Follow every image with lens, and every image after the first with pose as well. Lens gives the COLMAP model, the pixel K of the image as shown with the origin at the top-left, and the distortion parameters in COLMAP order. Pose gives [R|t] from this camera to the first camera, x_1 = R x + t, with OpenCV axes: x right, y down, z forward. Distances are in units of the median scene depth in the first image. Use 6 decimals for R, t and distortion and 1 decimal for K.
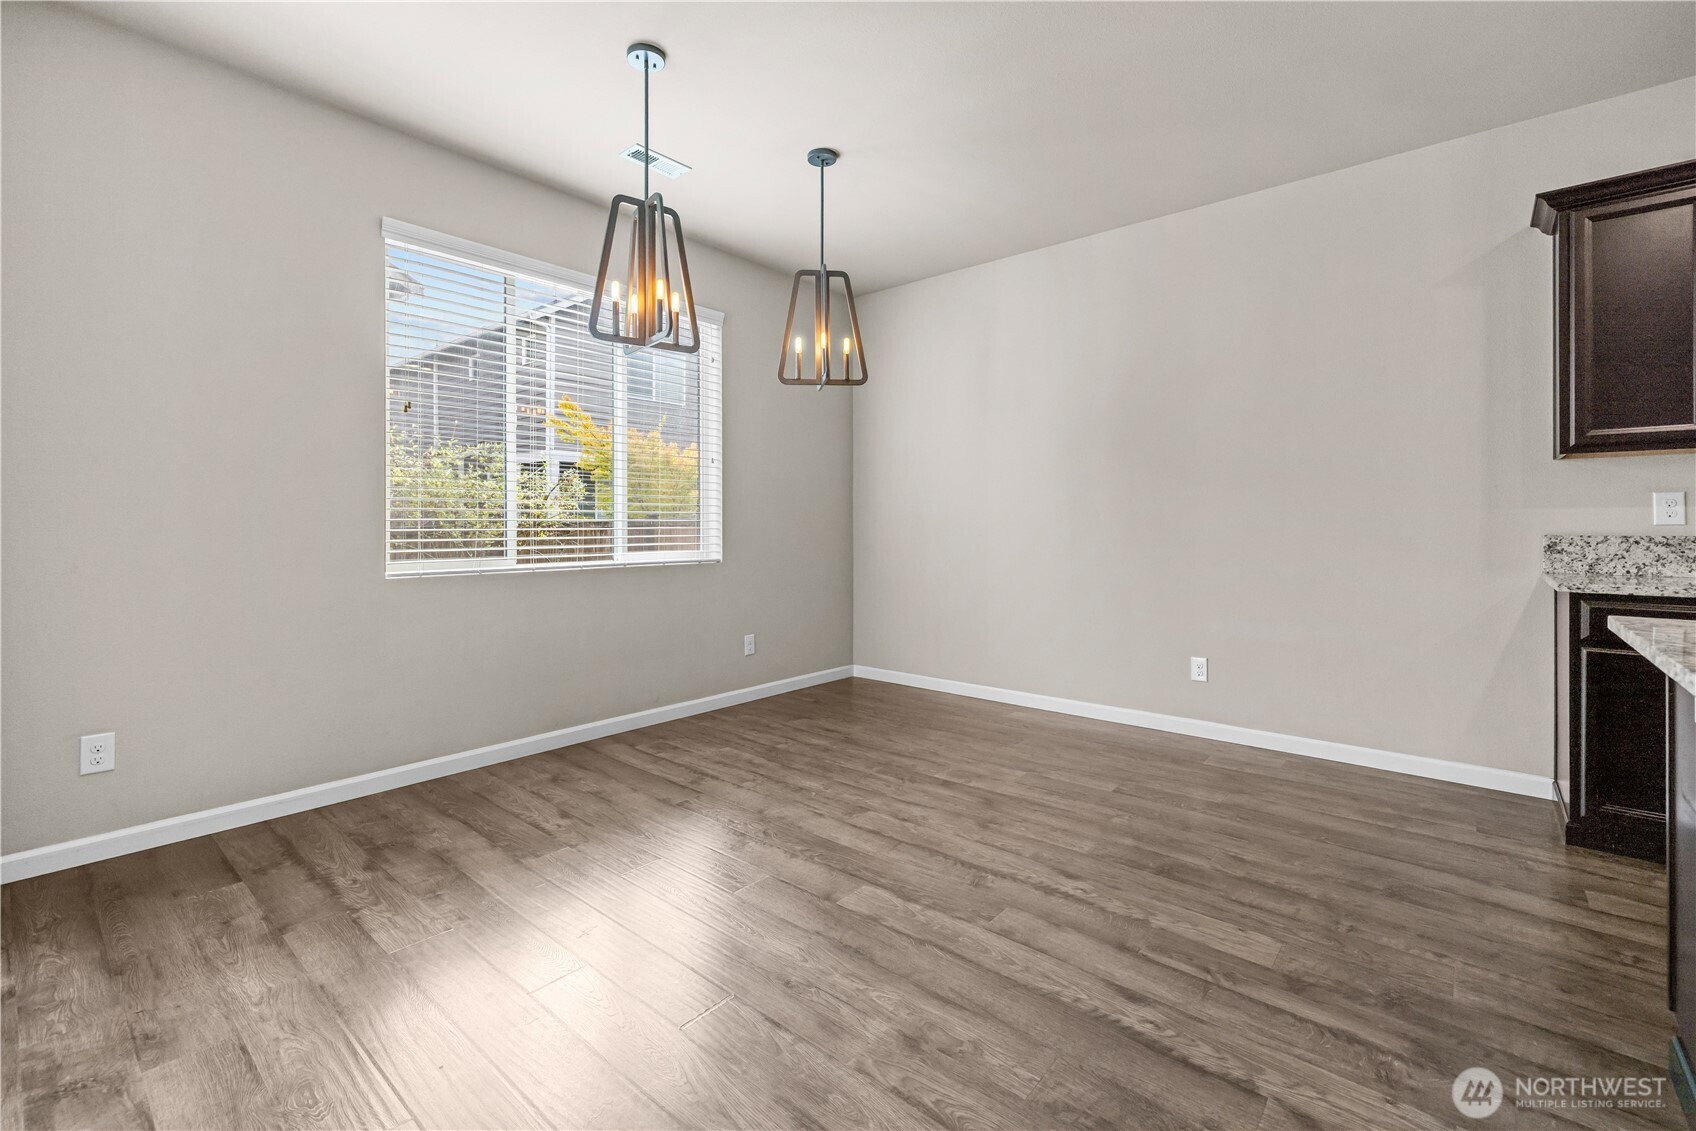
lens RADIAL K [[731.4, 0, 837.4], [0, 731.4, 522.3], [0, 0, 1]] dist [0.001509, 0.000568]
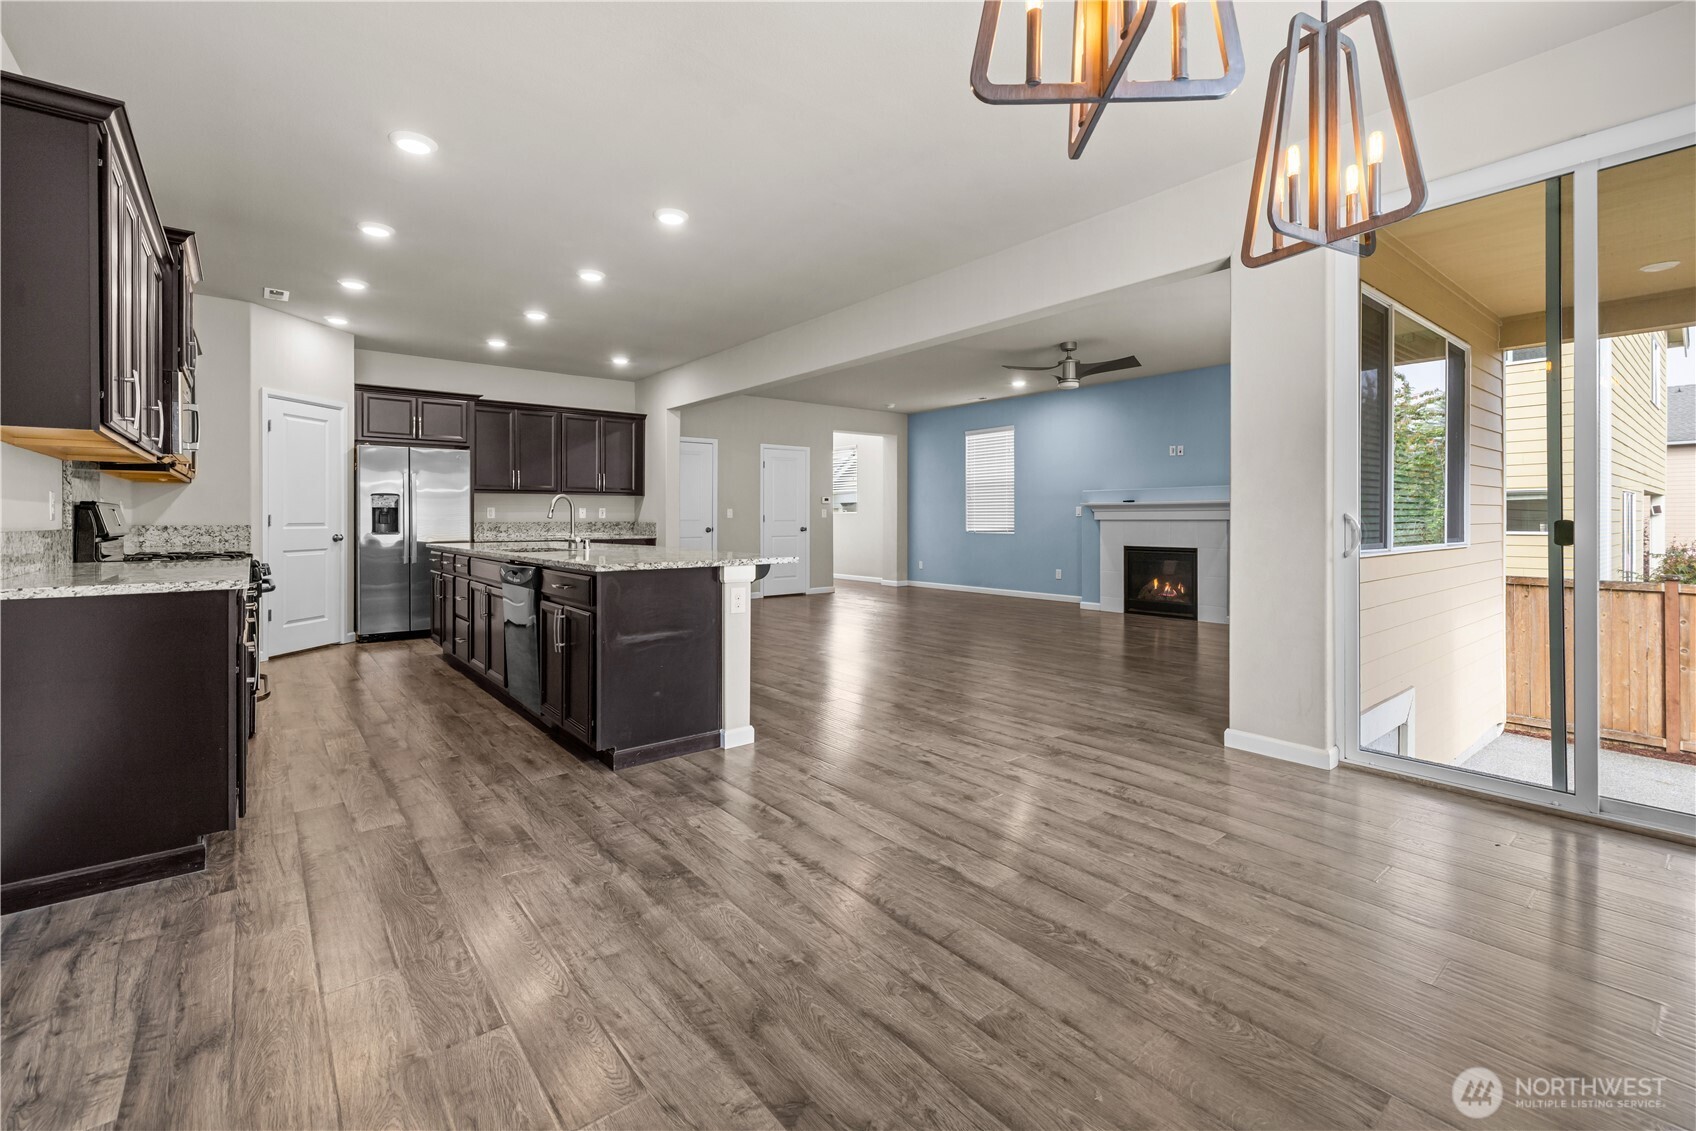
lens RADIAL K [[731.4, 0, 847.9], [0, 731.4, 515.2], [0, 0, 1]] dist [0.001509, 0.000568]
pose [[-0.985109, 0.005263, 0.171853, 0.047141], [0.004214, 0.999970, -0.006468, 0.008016], [-0.171882, -0.005648, -0.985101, 1.679287]]
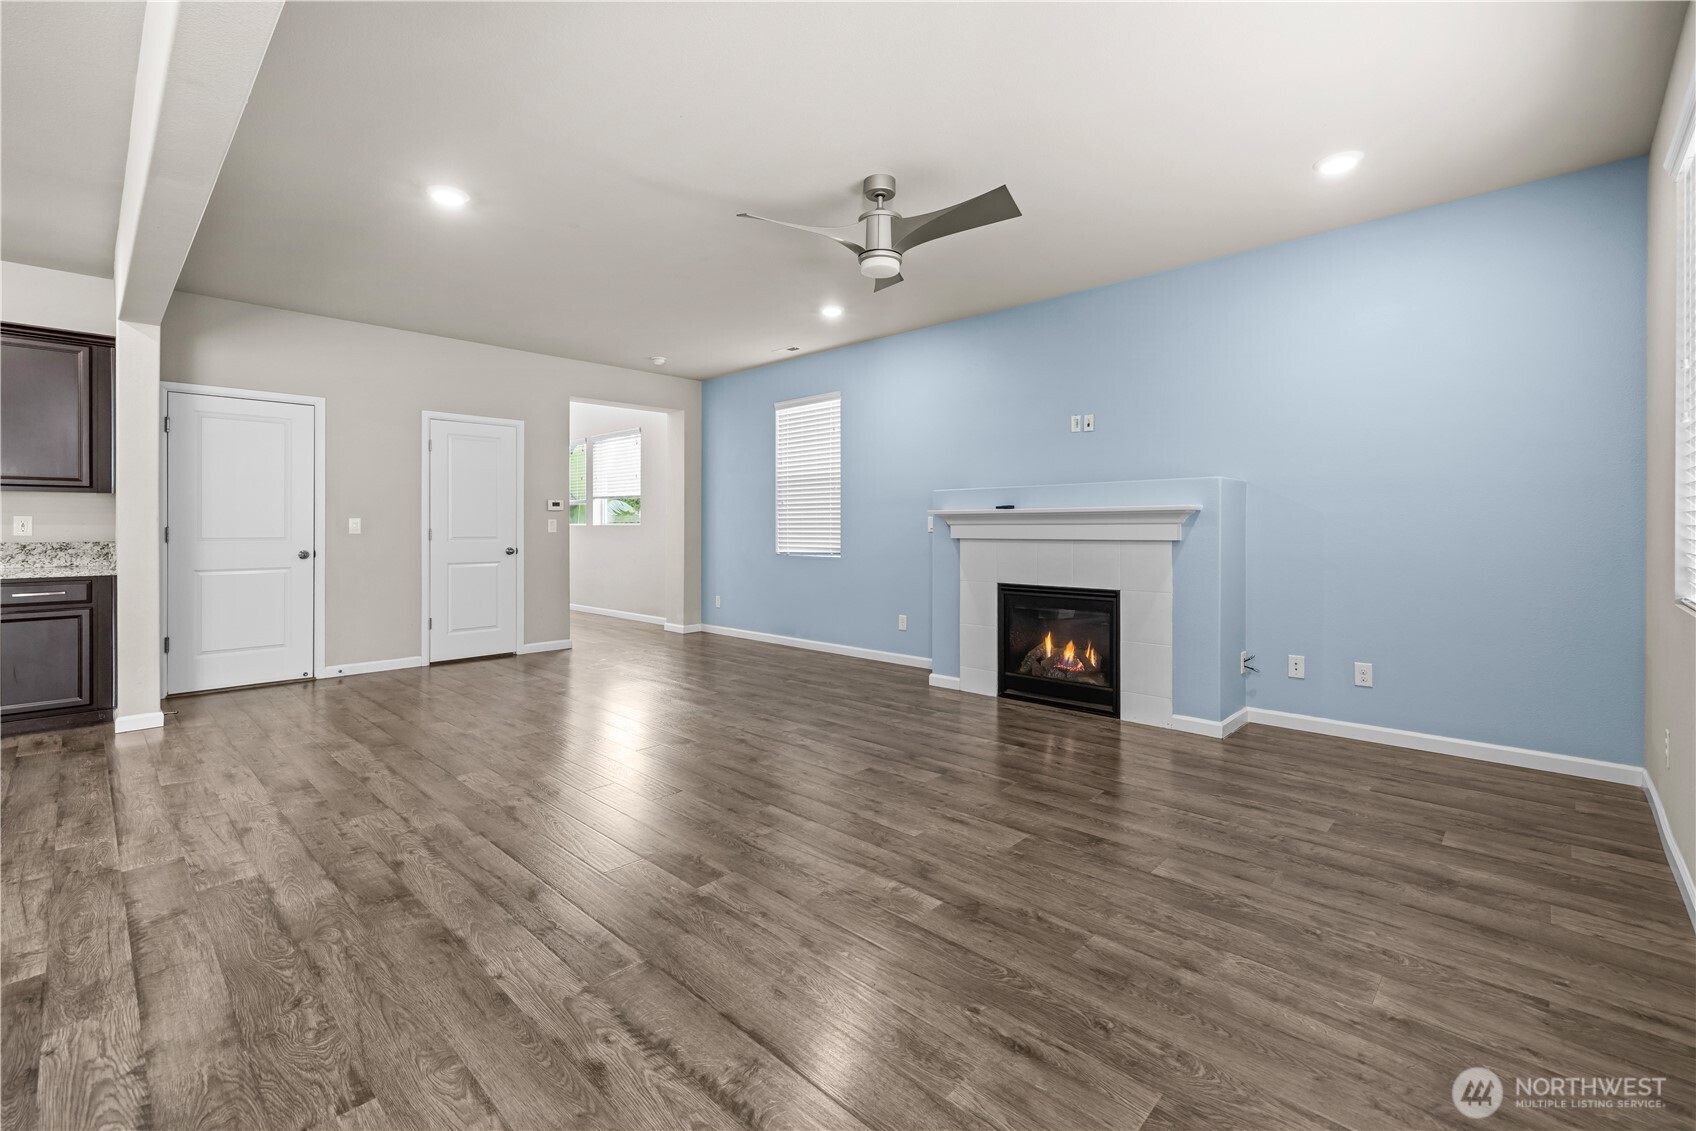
lens RADIAL K [[729.4, 0, 839.0], [0, 729.4, 526.2], [0, 0, 1]] dist [0.002204, -0.000508]
pose [[-0.998690, 0.003600, 0.051046, -0.277513], [0.003424, 0.999988, -0.003542, -0.014489], [-0.051059, -0.003362, -0.998690, 0.231112]]
